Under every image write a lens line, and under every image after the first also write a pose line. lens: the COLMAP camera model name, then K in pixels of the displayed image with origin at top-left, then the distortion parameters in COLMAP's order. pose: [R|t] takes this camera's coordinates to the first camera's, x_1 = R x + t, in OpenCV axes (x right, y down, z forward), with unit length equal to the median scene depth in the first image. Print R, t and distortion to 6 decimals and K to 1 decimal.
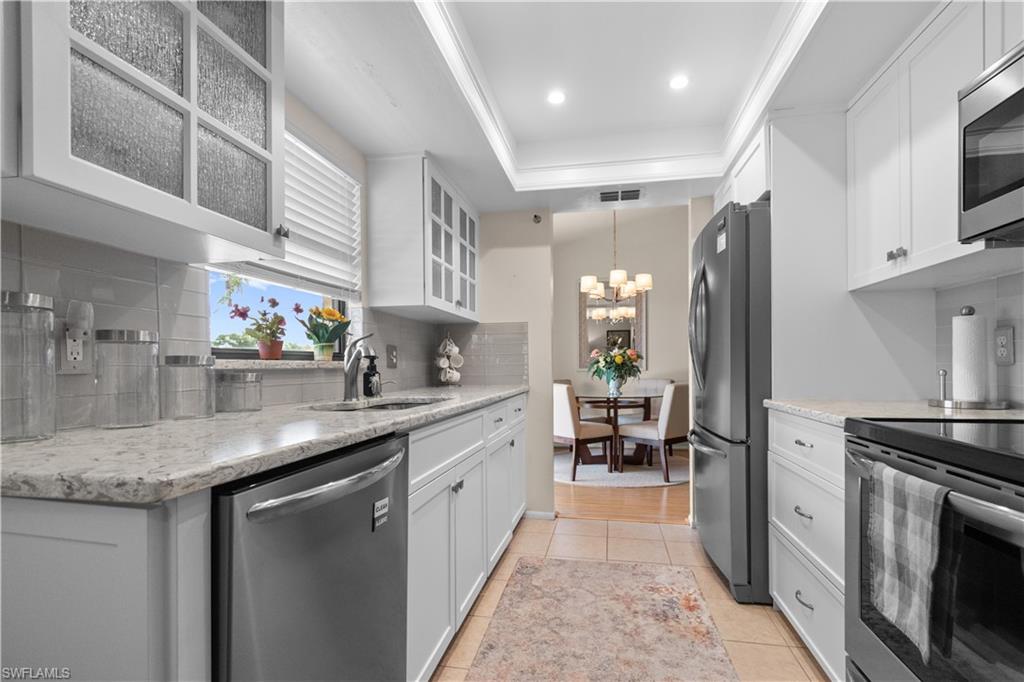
lens RADIAL K [[443.5, 0, 520.4], [0, 443.5, 363.4], [0, 0, 1]] dist [0.000381, -0.002176]
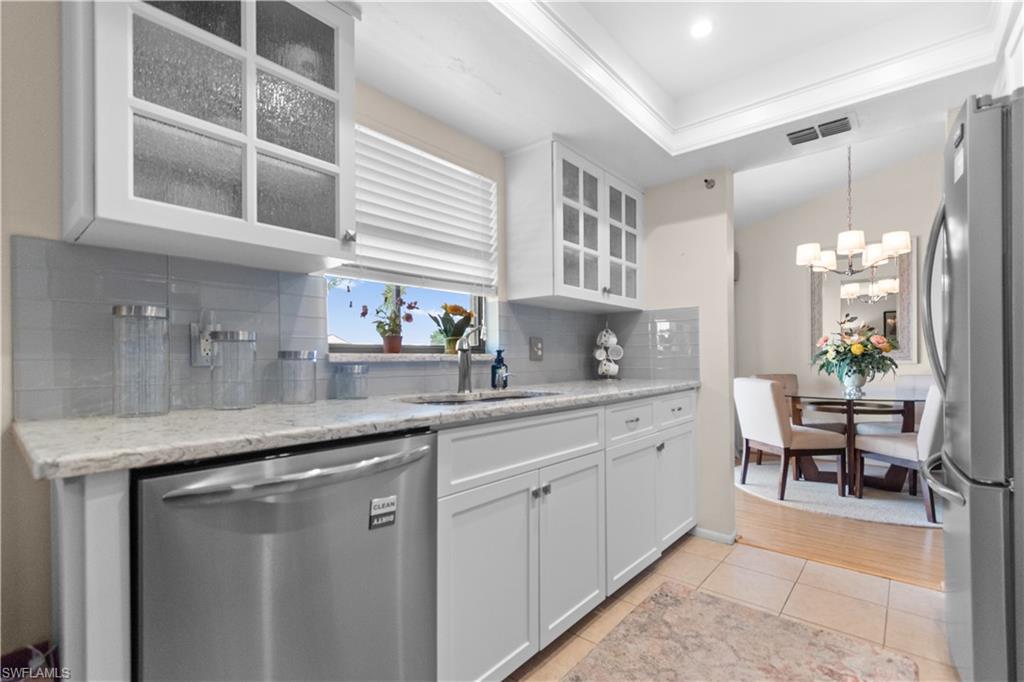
lens RADIAL K [[443.5, 0, 514.6], [0, 443.5, 355.9], [0, 0, 1]] dist [0.000381, -0.002176]
pose [[0.876409, -0.002023, -0.481564, 0.161229], [0.003483, 0.999992, 0.002138, -0.002213], [0.481556, -0.003551, 0.876408, 0.112562]]
